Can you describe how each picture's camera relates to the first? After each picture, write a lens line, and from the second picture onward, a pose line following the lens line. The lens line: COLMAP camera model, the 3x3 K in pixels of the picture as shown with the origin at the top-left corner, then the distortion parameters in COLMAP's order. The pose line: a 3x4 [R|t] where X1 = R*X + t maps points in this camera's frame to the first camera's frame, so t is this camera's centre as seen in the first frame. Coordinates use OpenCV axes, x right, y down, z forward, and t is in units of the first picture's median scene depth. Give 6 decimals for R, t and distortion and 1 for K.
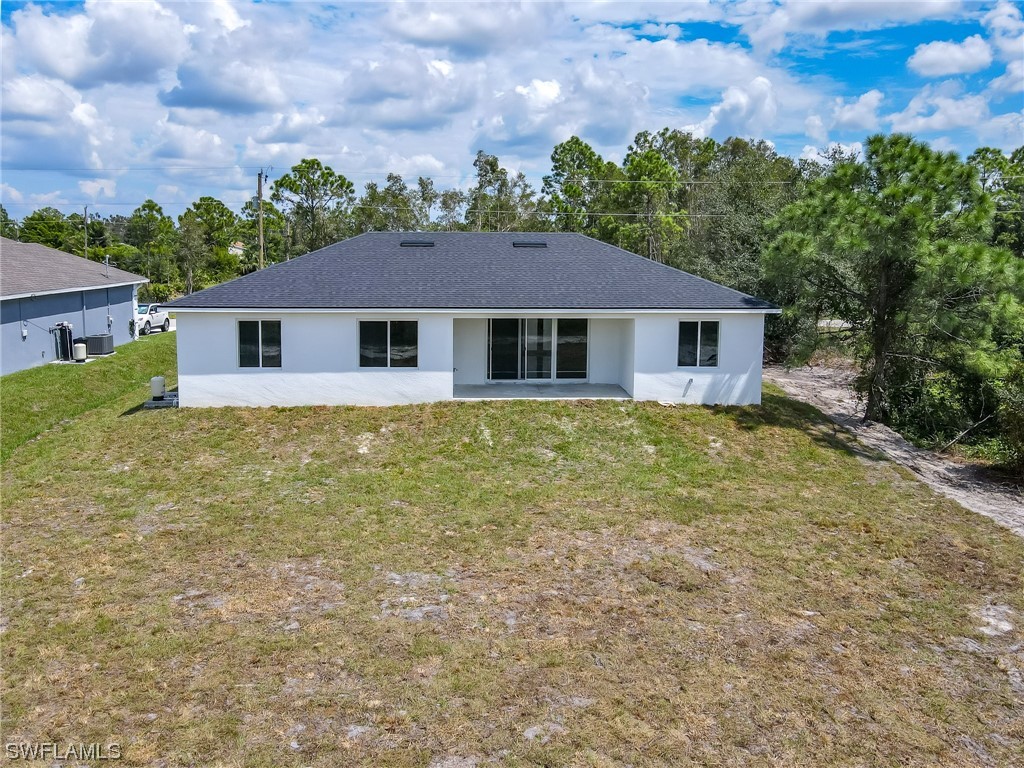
lens RADIAL K [[801.8, 0, 510.5], [0, 801.8, 308.1], [0, 0, 1]] dist [-0.003385, 0.017854]
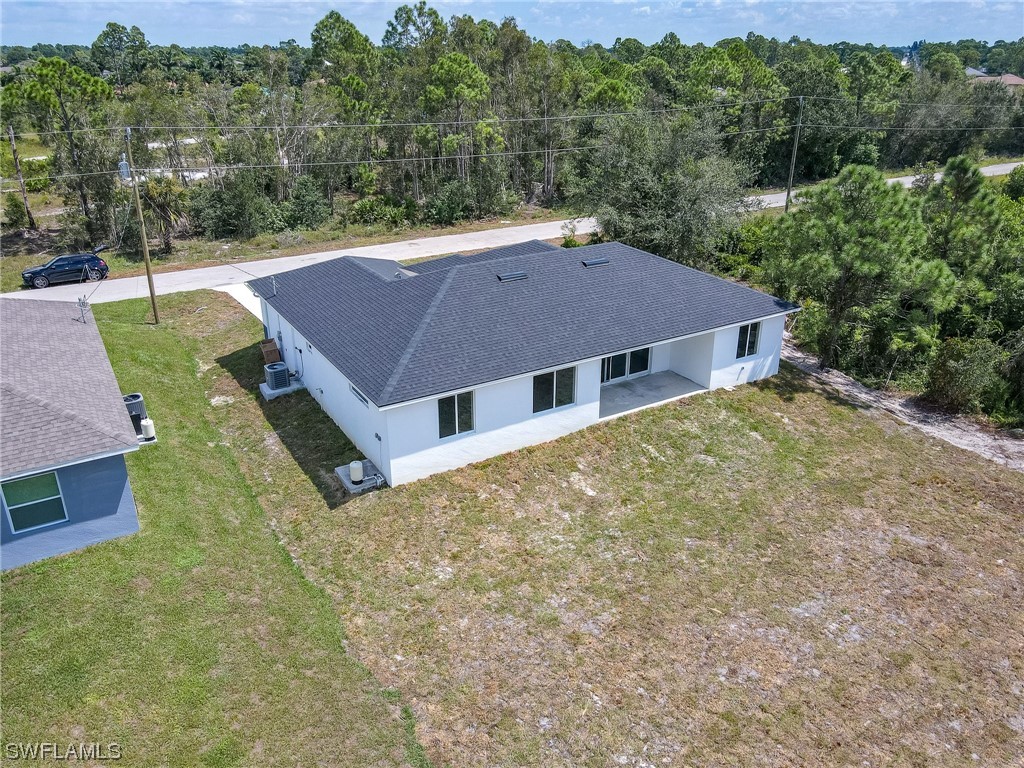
lens RADIAL K [[801.8, 0, 534.2], [0, 801.8, 364.9], [0, 0, 1]] dist [-0.003385, 0.017854]
pose [[0.872149, -0.185328, 0.452780, -0.971418], [0.040146, 0.949464, 0.311298, -0.490454], [-0.487590, -0.253320, 0.835514, 0.082302]]
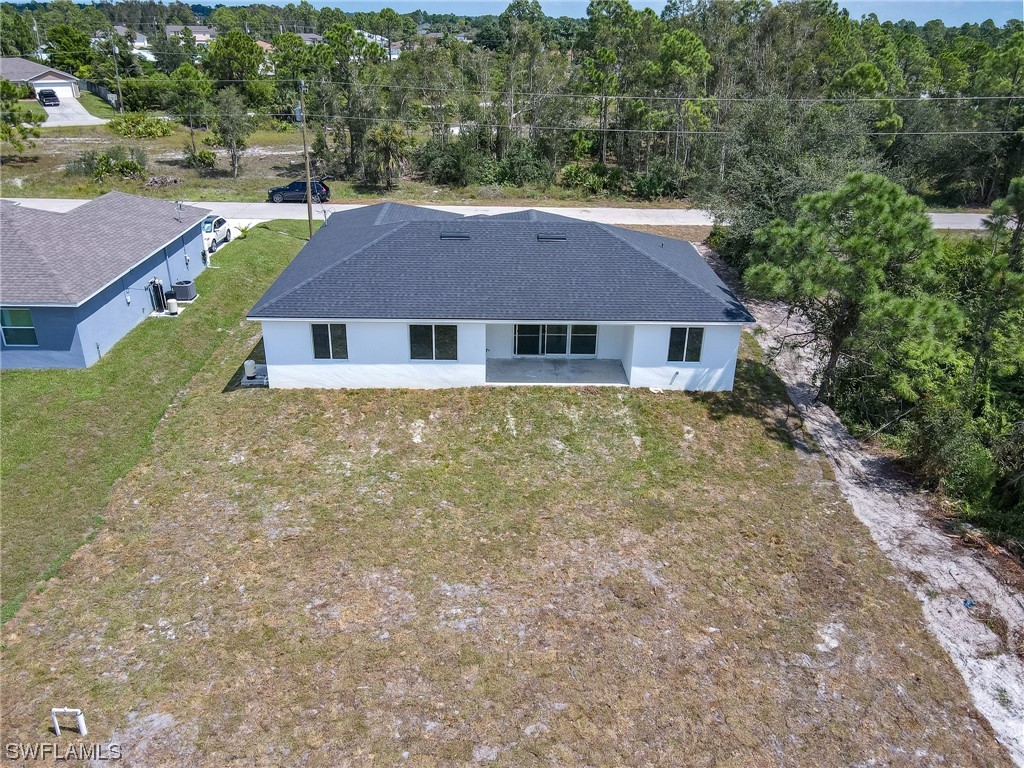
lens RADIAL K [[801.8, 0, 531.8], [0, 801.8, 344.9], [0, 0, 1]] dist [-0.003385, 0.017854]
pose [[0.999669, 0.023529, -0.010430, 0.017419], [-0.019120, 0.950204, 0.311040, -0.475370], [0.017229, -0.310738, 0.950340, -0.242823]]
